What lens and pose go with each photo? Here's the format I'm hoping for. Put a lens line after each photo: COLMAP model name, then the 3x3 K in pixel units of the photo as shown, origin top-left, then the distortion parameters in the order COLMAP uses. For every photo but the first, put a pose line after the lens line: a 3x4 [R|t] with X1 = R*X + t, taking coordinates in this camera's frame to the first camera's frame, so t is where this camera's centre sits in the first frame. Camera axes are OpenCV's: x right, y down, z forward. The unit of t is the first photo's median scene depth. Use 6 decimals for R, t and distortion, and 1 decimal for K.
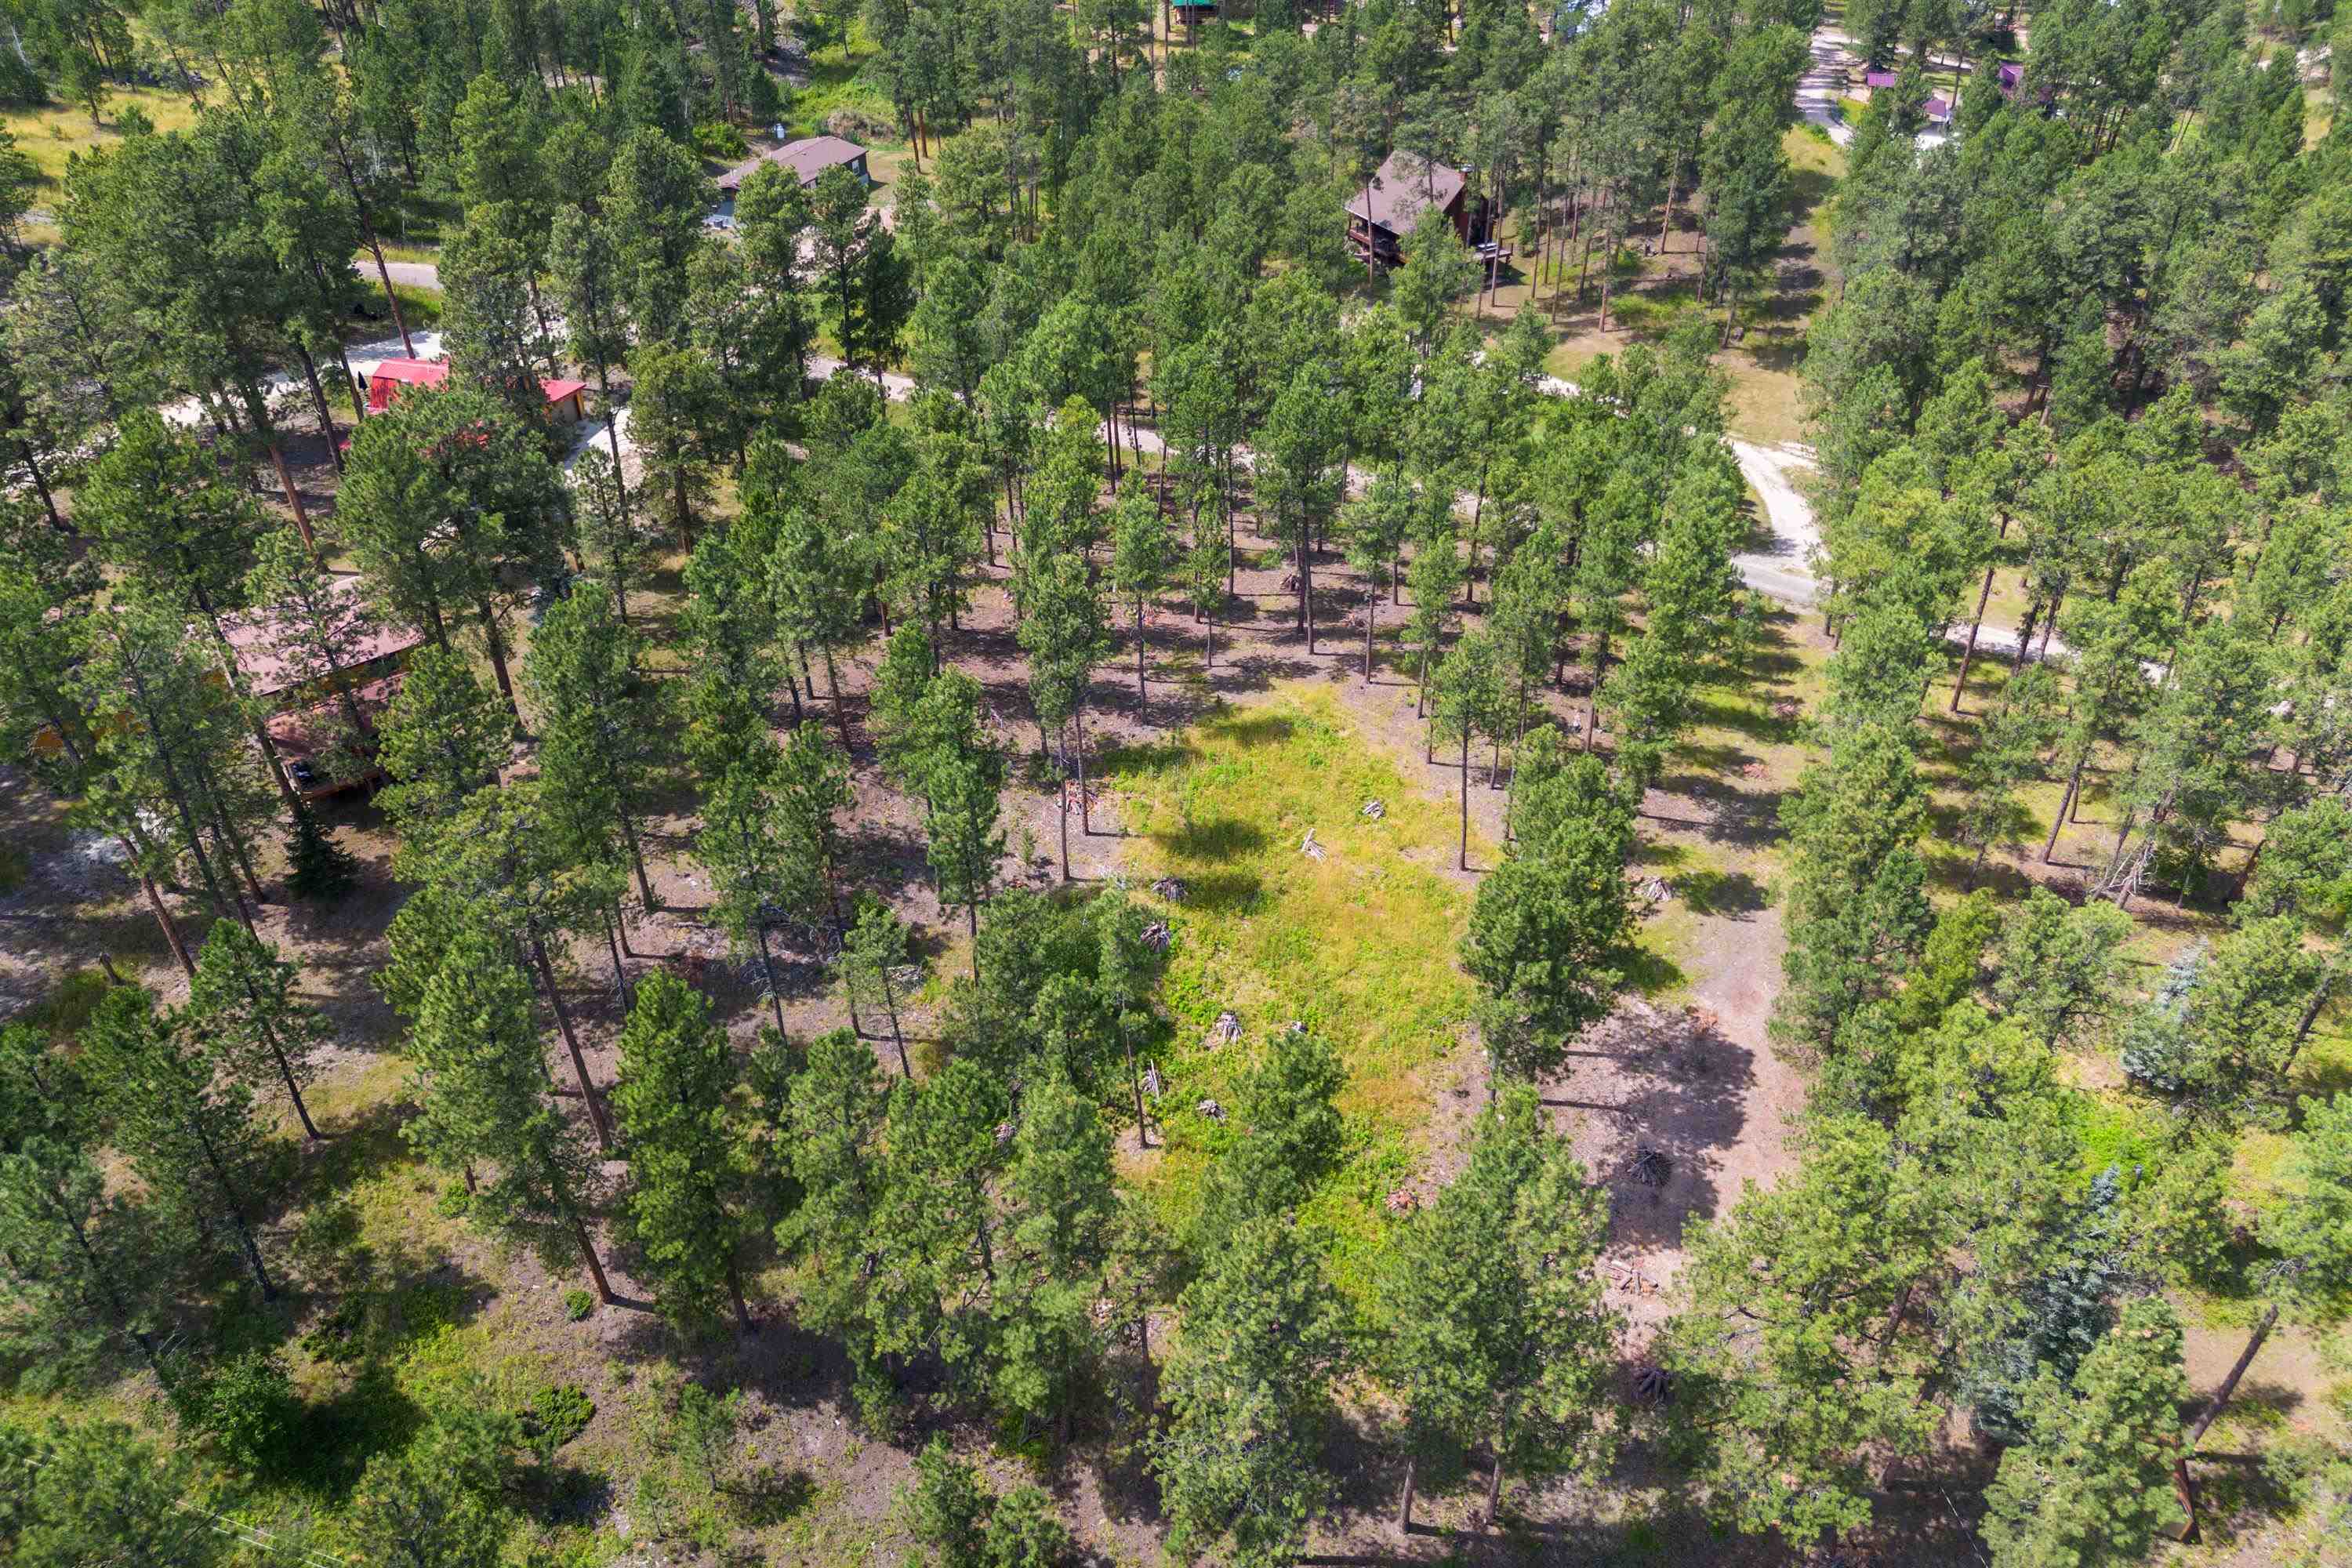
lens RADIAL K [[1680.5, 0, 1173.4], [0, 1680.5, 740.4], [0, 0, 1]] dist [0.104325, -0.144797]
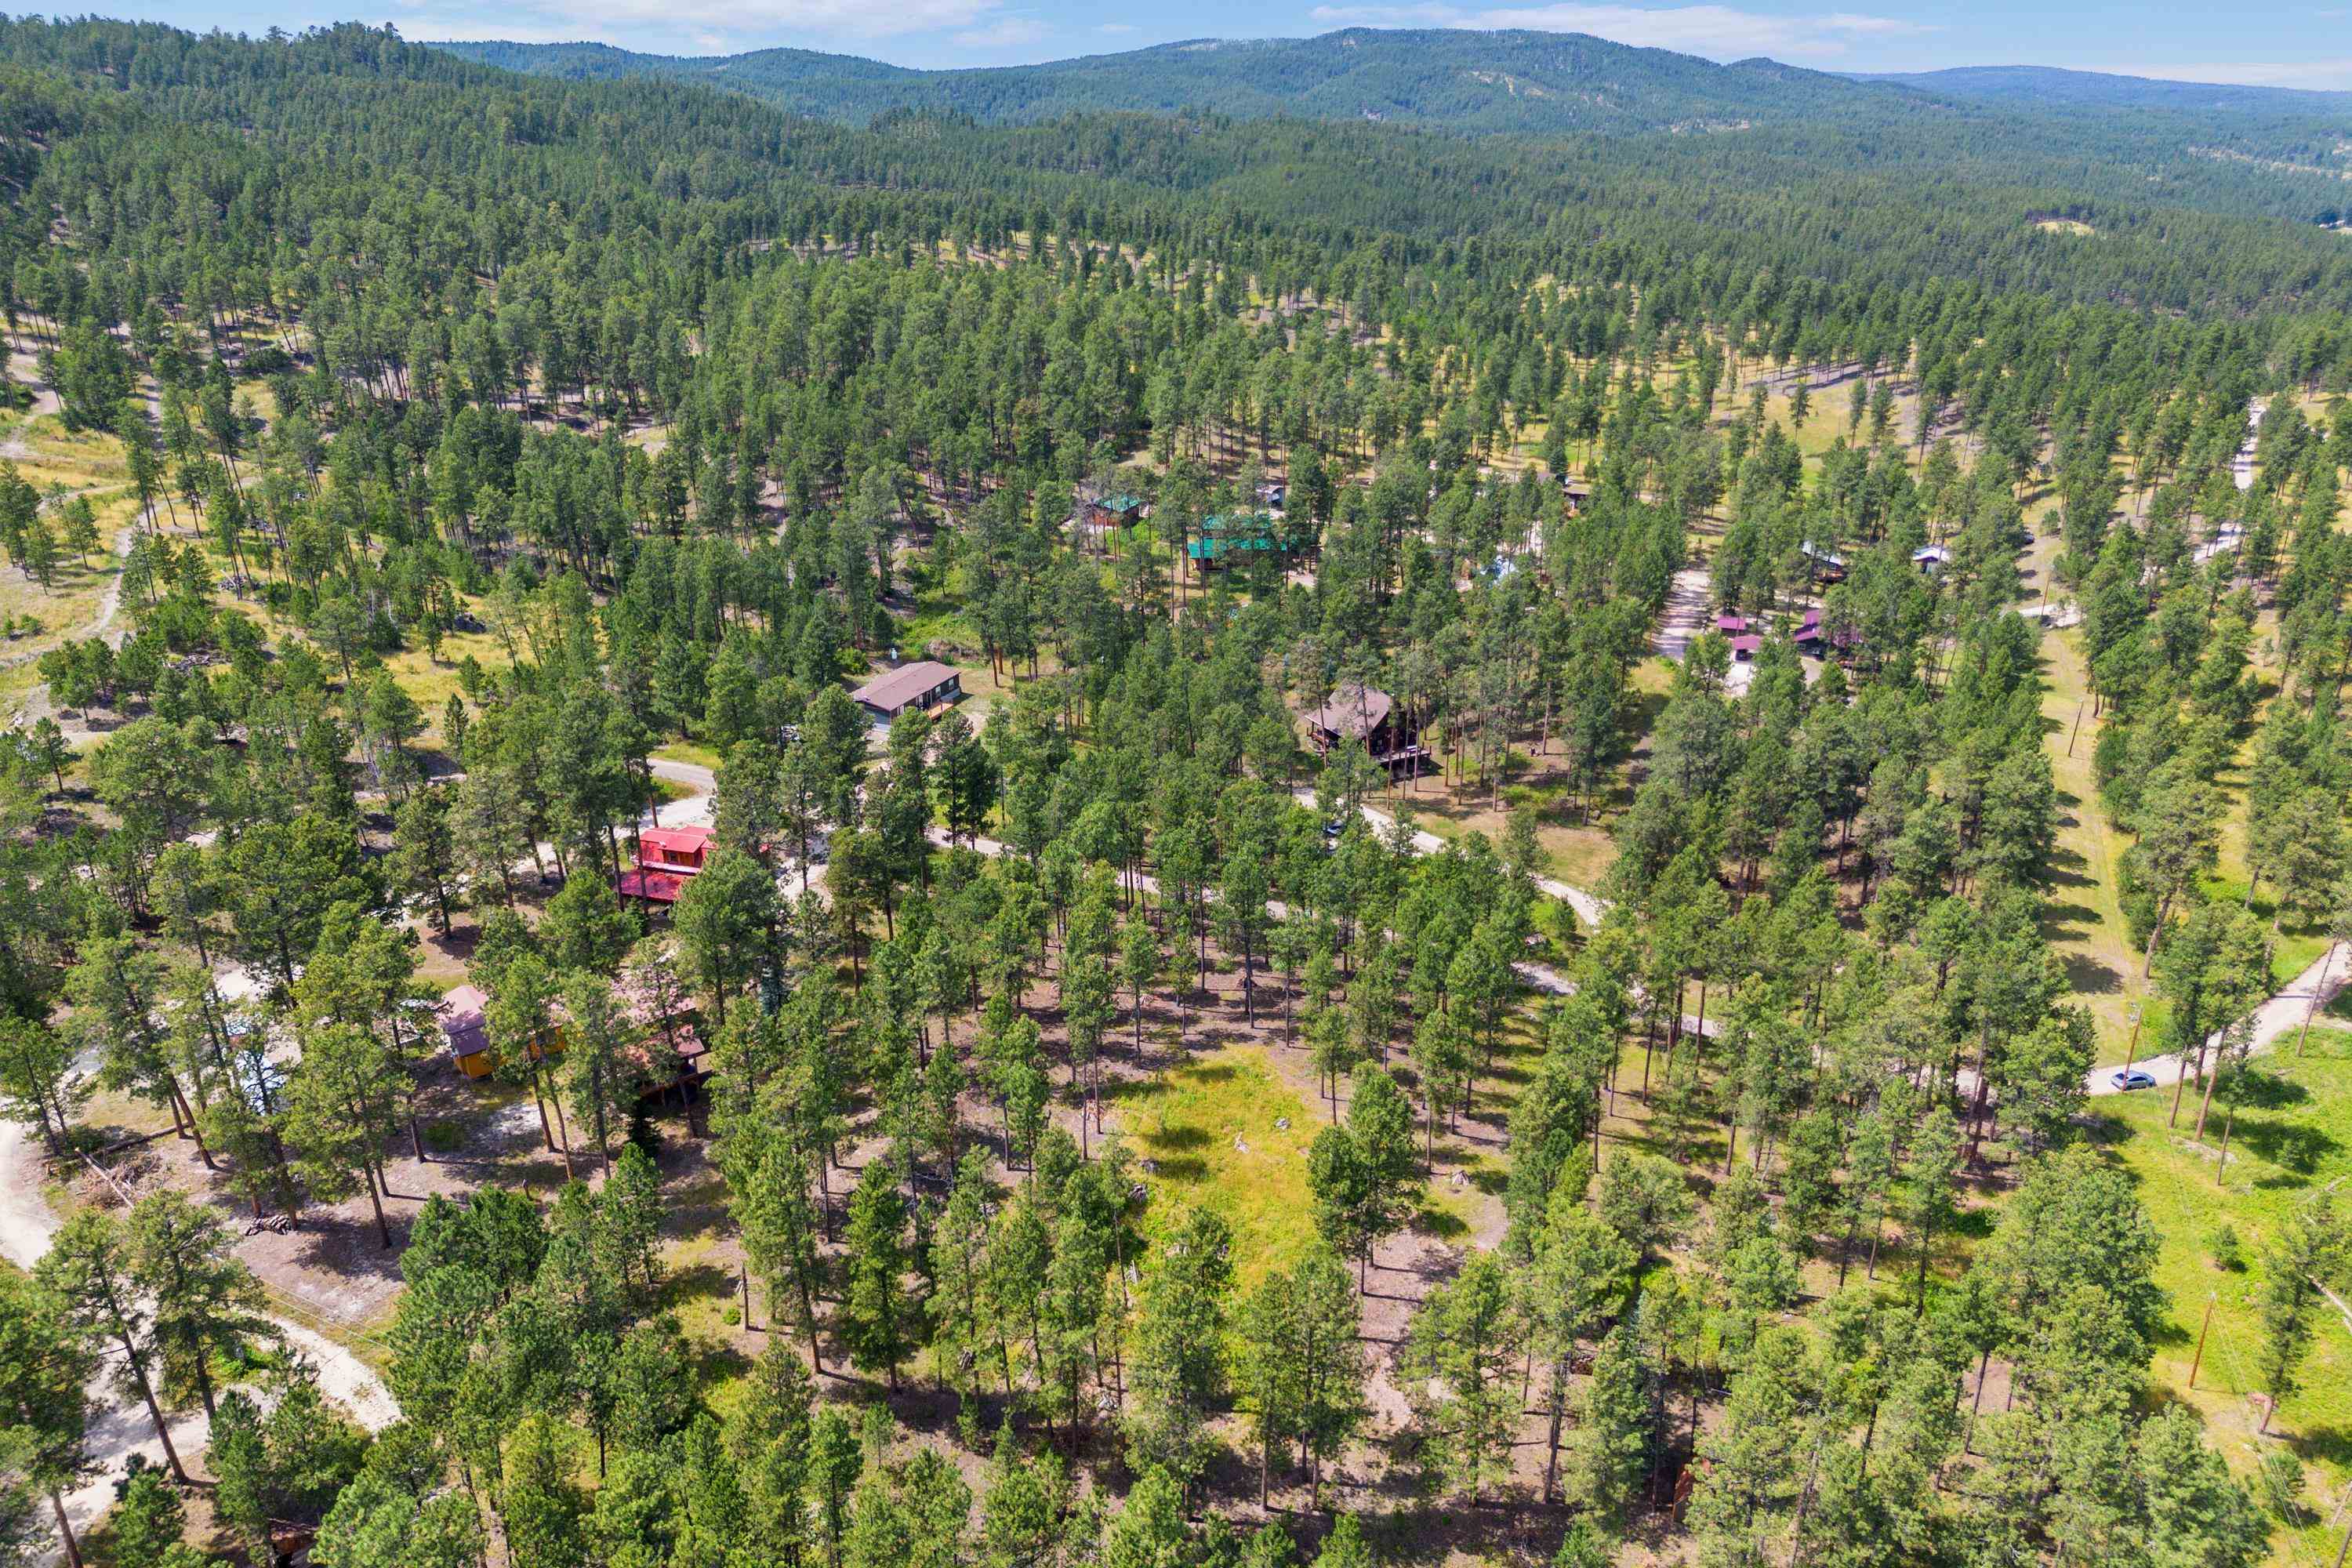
lens RADIAL K [[1680.5, 0, 1173.4], [0, 1680.5, 740.4], [0, 0, 1]] dist [0.104325, -0.144797]
pose [[0.999658, 0.013378, -0.022488, 0.042468], [-0.018627, 0.967413, -0.252517, 0.084356], [0.018377, 0.252850, 0.967331, -0.547186]]
